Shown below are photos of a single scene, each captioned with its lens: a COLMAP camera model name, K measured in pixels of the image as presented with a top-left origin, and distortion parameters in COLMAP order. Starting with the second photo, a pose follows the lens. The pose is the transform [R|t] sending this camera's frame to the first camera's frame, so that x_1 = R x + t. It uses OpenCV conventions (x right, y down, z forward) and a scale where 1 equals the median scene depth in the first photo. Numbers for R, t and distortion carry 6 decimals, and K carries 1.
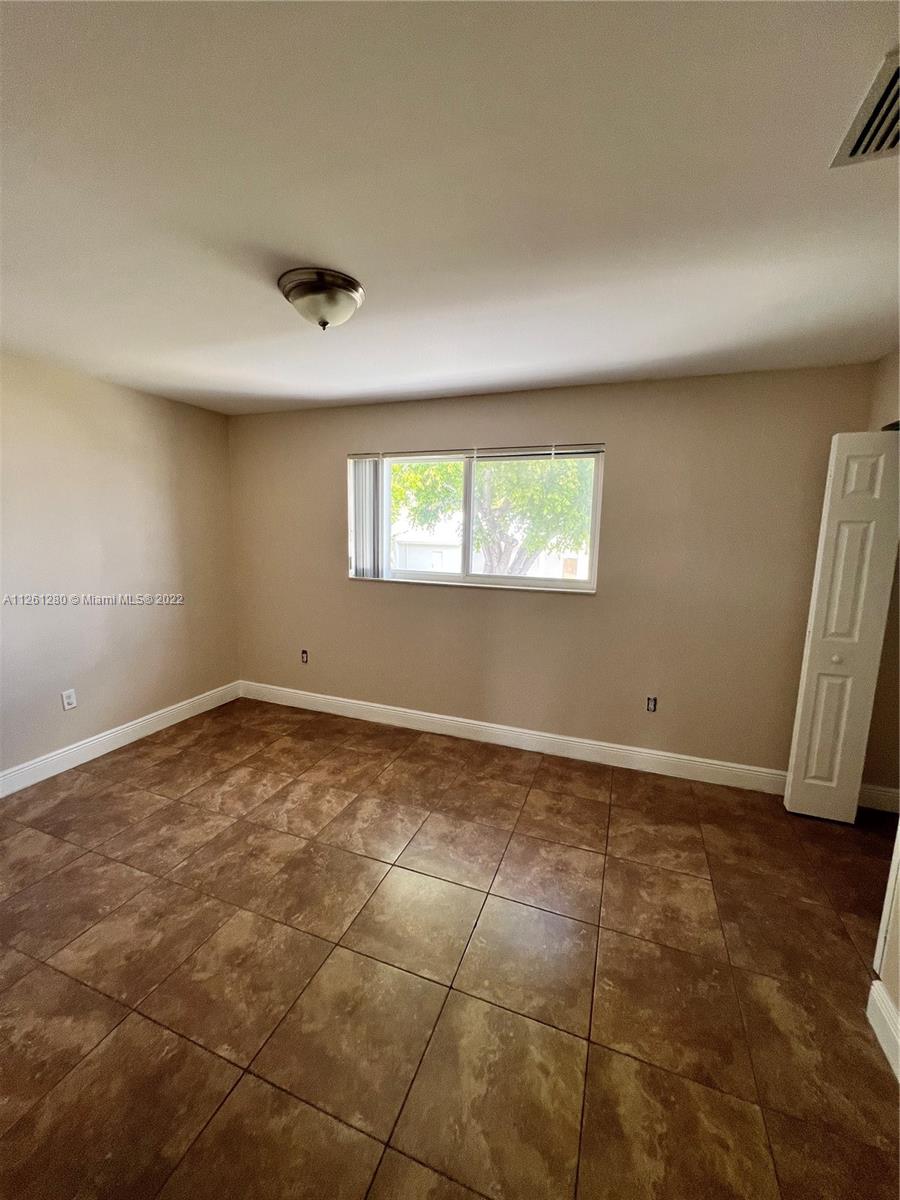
lens RADIAL K [[479.1, 0, 456.7], [0, 479.1, 601.5], [0, 0, 1]] dist [-0.001342, 0.000577]
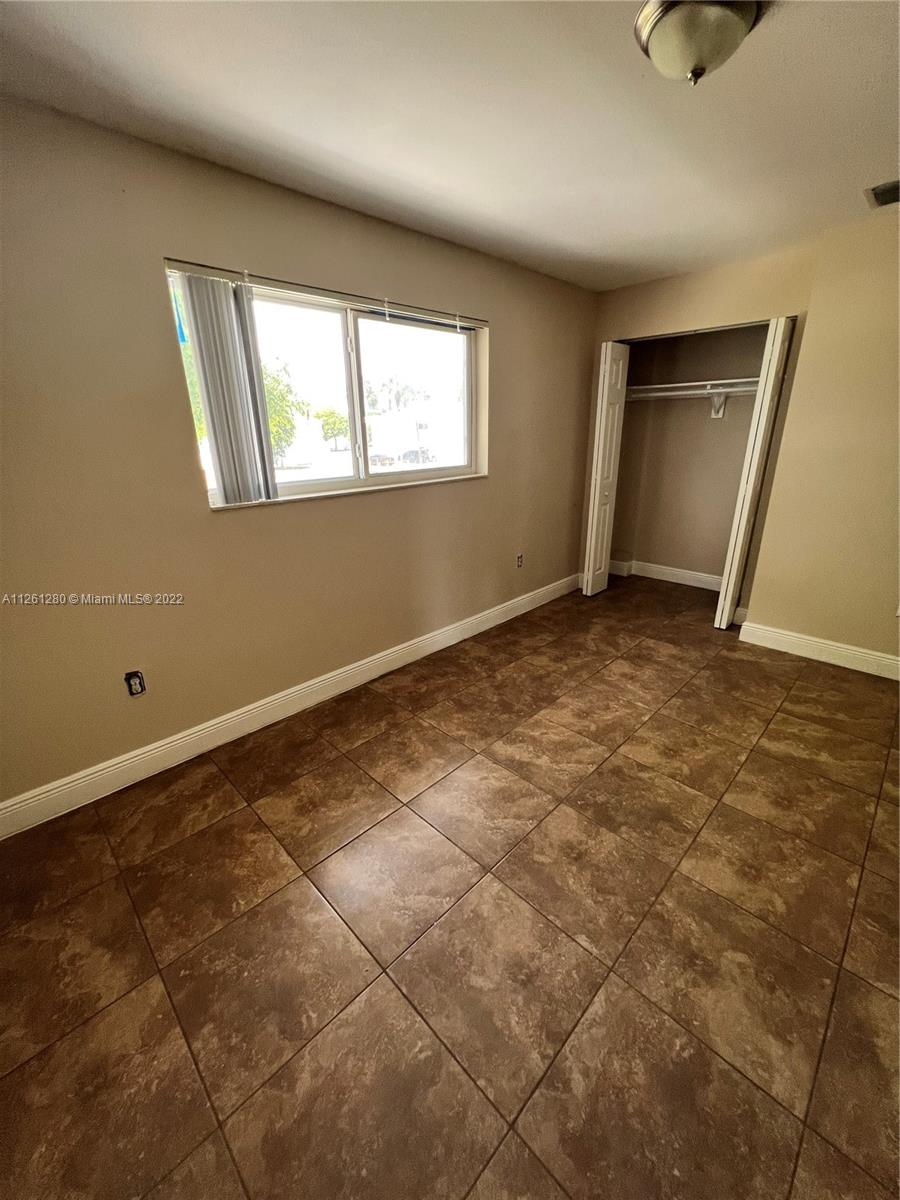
lens RADIAL K [[479.1, 0, 445.0], [0, 479.1, 594.7], [0, 0, 1]] dist [-0.001342, 0.000577]
pose [[0.420384, -0.322326, 0.848164, -0.862009], [0.165921, 0.946321, 0.277392, -0.089120], [-0.892047, 0.024118, 0.451300, 0.707186]]
